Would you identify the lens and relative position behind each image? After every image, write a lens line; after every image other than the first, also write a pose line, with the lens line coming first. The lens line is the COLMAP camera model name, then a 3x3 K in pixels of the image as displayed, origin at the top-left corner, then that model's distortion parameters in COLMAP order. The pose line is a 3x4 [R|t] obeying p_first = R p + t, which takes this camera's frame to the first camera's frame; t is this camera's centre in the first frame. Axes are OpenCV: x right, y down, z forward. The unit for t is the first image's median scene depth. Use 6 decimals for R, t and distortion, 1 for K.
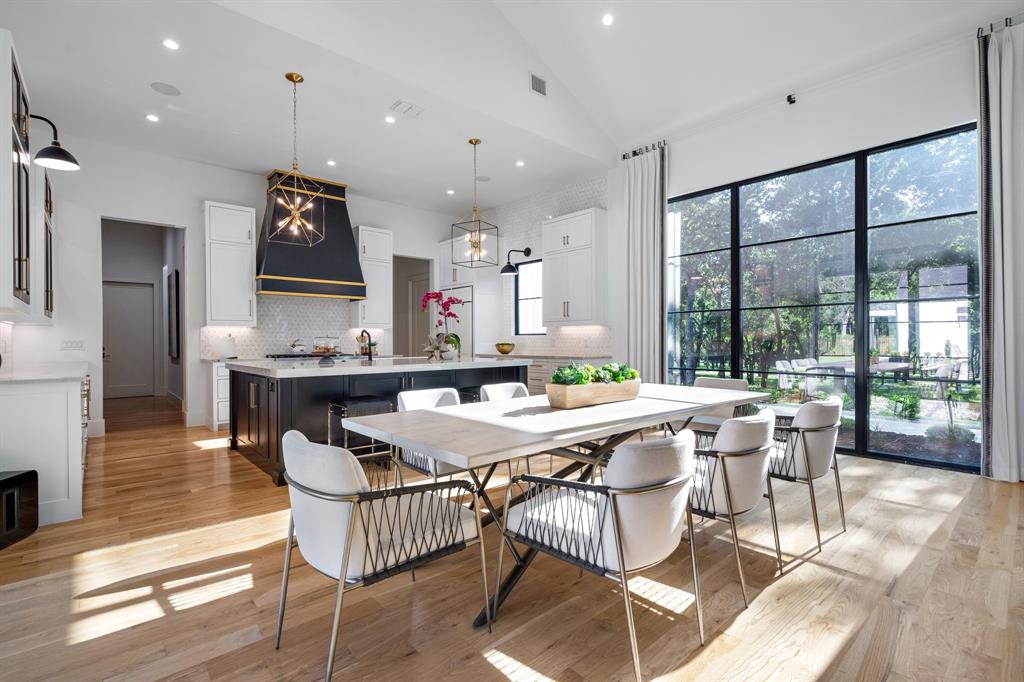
lens RADIAL K [[470.1, 0, 515.3], [0, 470.1, 343.4], [0, 0, 1]] dist [-0.001059, 0.000173]
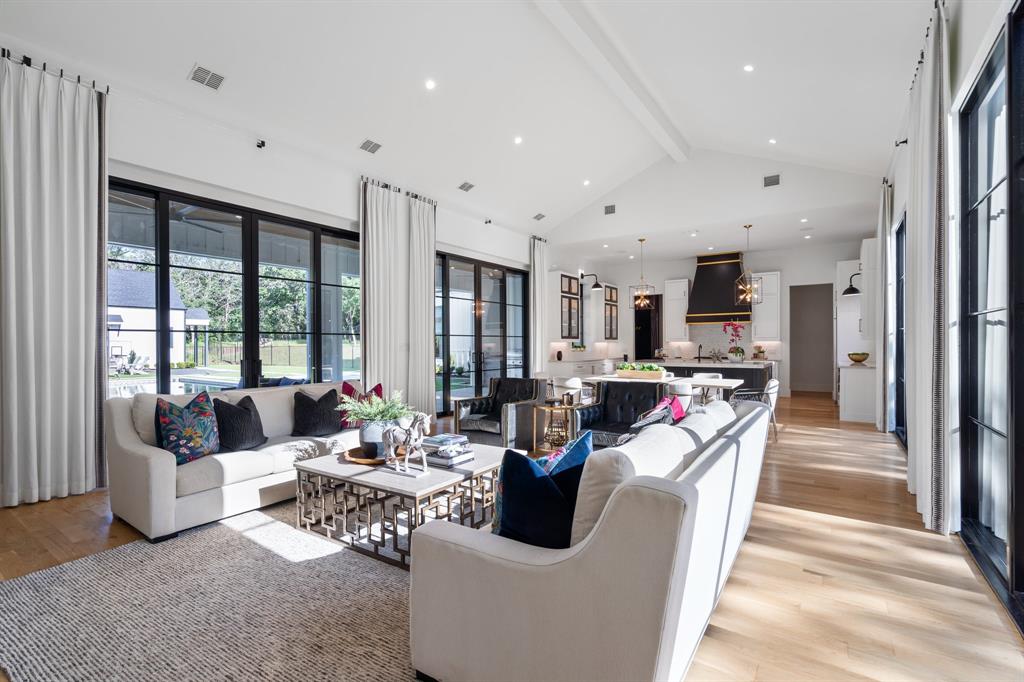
lens RADIAL K [[470.1, 0, 515.3], [0, 470.1, 343.4], [0, 0, 1]] dist [-0.001059, 0.000173]
pose [[0.238109, 0.001264, -0.971238, 1.319211], [-0.004493, 0.999990, 0.000200, -0.030895], [0.971228, 0.004316, 0.238112, -0.143848]]
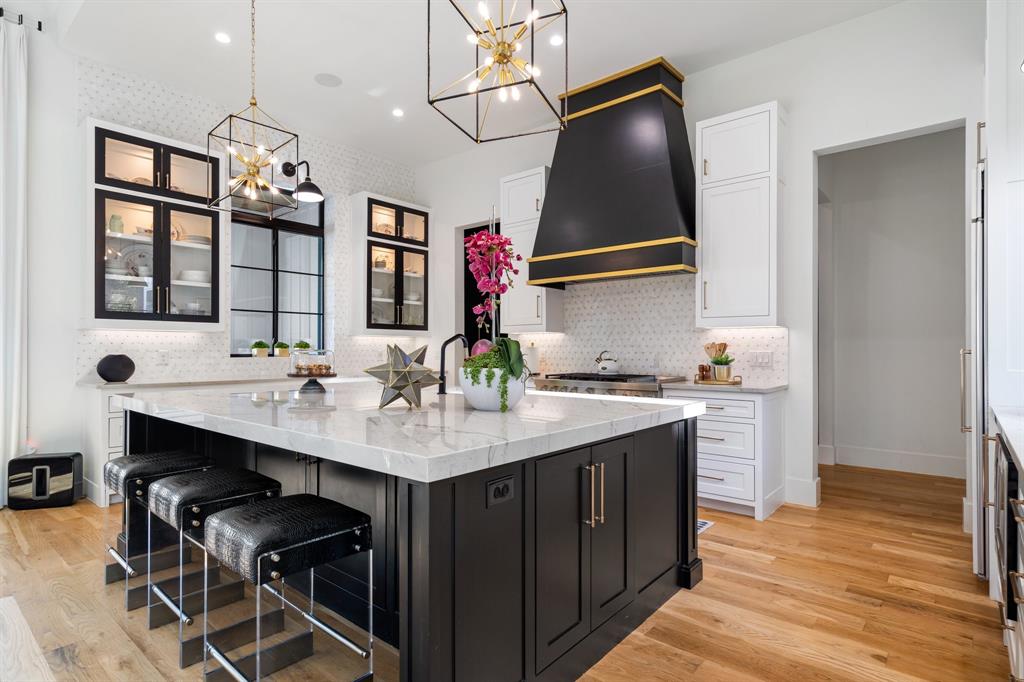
lens RADIAL K [[523.1, 0, 512.0], [0, 523.1, 341.0], [0, 0, 1]] dist [0.001724, 0.000065]
pose [[0.134582, -0.006272, -0.990883, 0.267387], [-0.009088, 0.999930, -0.007563, -0.018406], [0.990861, 0.010023, 0.134516, 0.996534]]
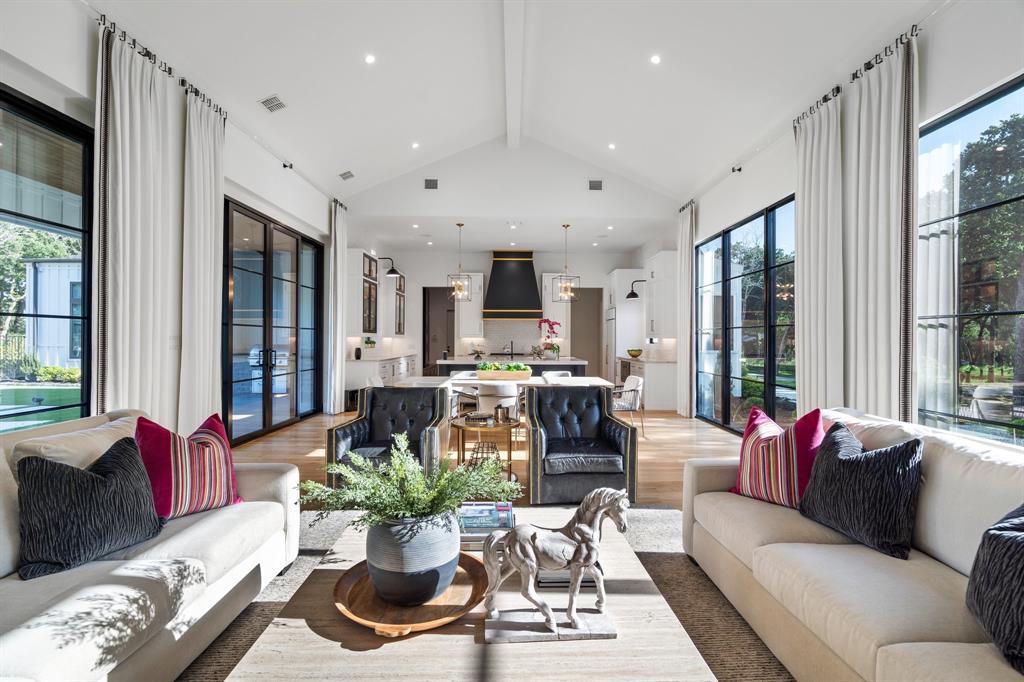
lens RADIAL K [[469.3, 0, 515.7], [0, 469.3, 334.9], [0, 0, 1]] dist [-0.000975, 0.000189]
pose [[0.754252, 0.000353, -0.656584, 0.883965], [-0.012643, 0.999822, -0.013986, -0.027293], [0.656463, 0.018850, 0.754123, -0.345302]]
